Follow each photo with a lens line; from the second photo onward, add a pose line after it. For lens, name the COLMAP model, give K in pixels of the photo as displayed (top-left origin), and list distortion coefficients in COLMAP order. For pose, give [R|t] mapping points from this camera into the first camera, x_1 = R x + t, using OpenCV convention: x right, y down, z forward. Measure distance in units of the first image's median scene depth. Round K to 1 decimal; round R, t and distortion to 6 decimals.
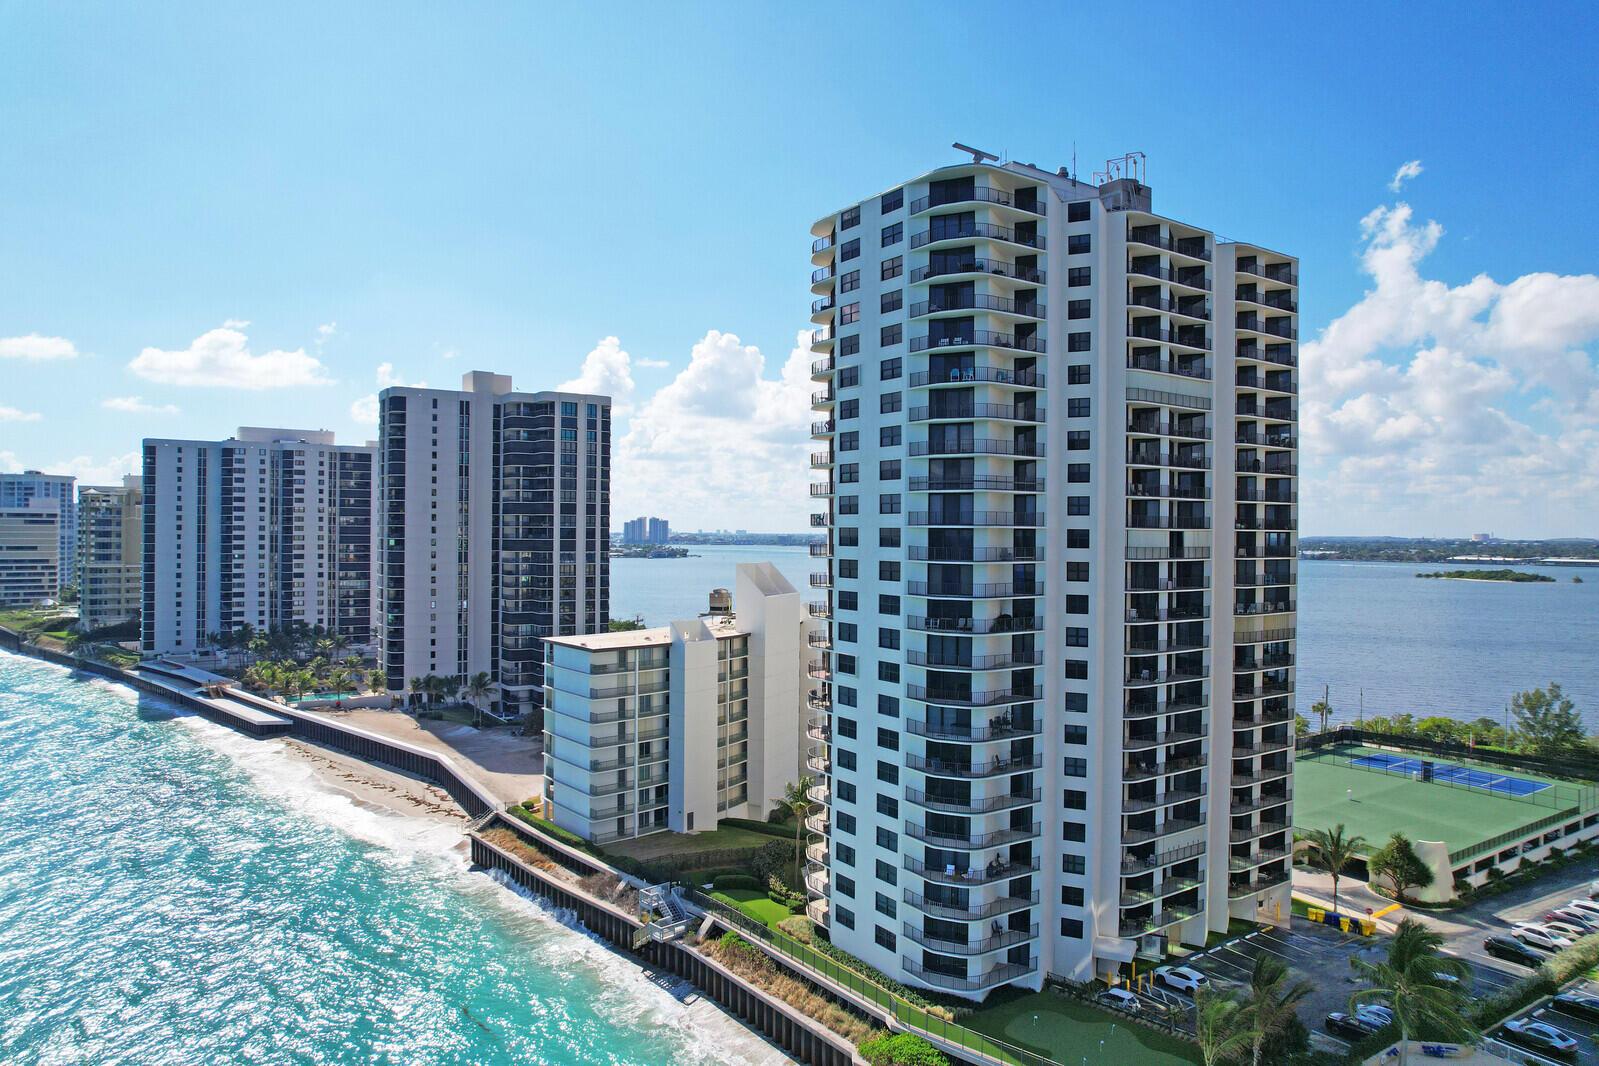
lens RADIAL K [[1014.8, 0, 799.5], [0, 1014.8, 533.0], [0, 0, 1]] dist [-0.132807, 0.141070]
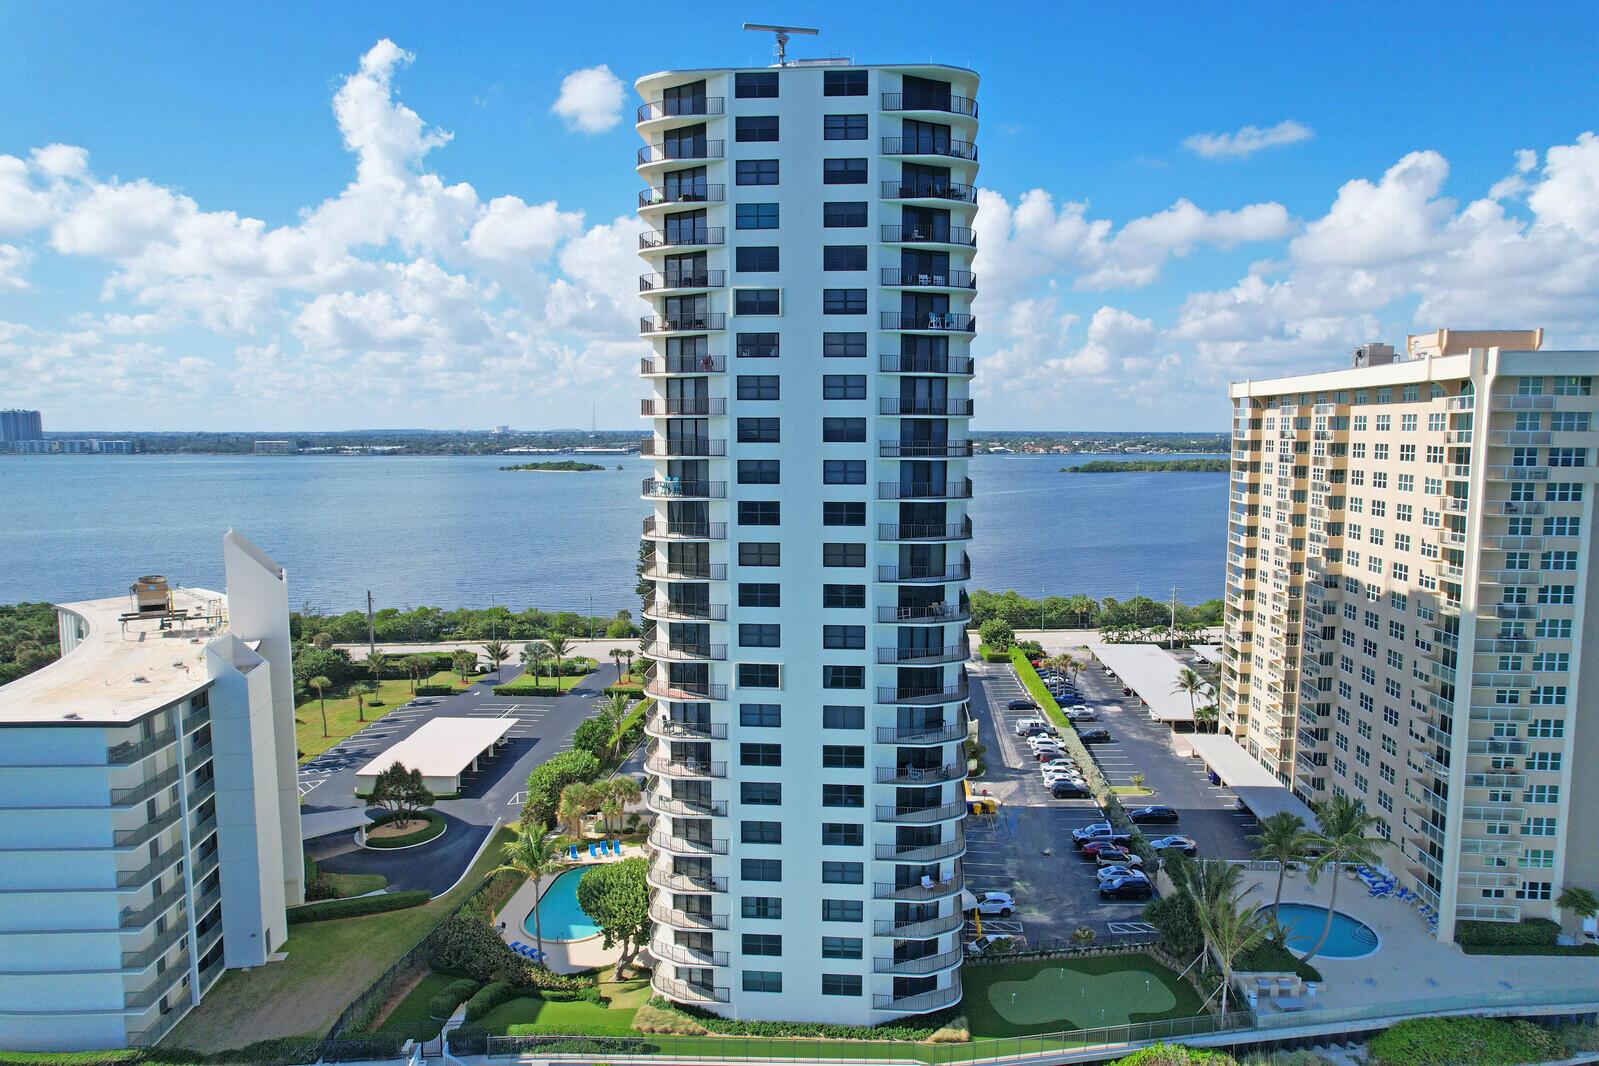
lens RADIAL K [[1014.8, 0, 799.5], [0, 1014.8, 533.0], [0, 0, 1]] dist [-0.132807, 0.141070]
pose [[0.615940, -0.088371, 0.782821, -0.571370], [0.004116, 0.994036, 0.108976, -0.069313], [-0.787782, -0.063901, 0.612631, 0.540268]]
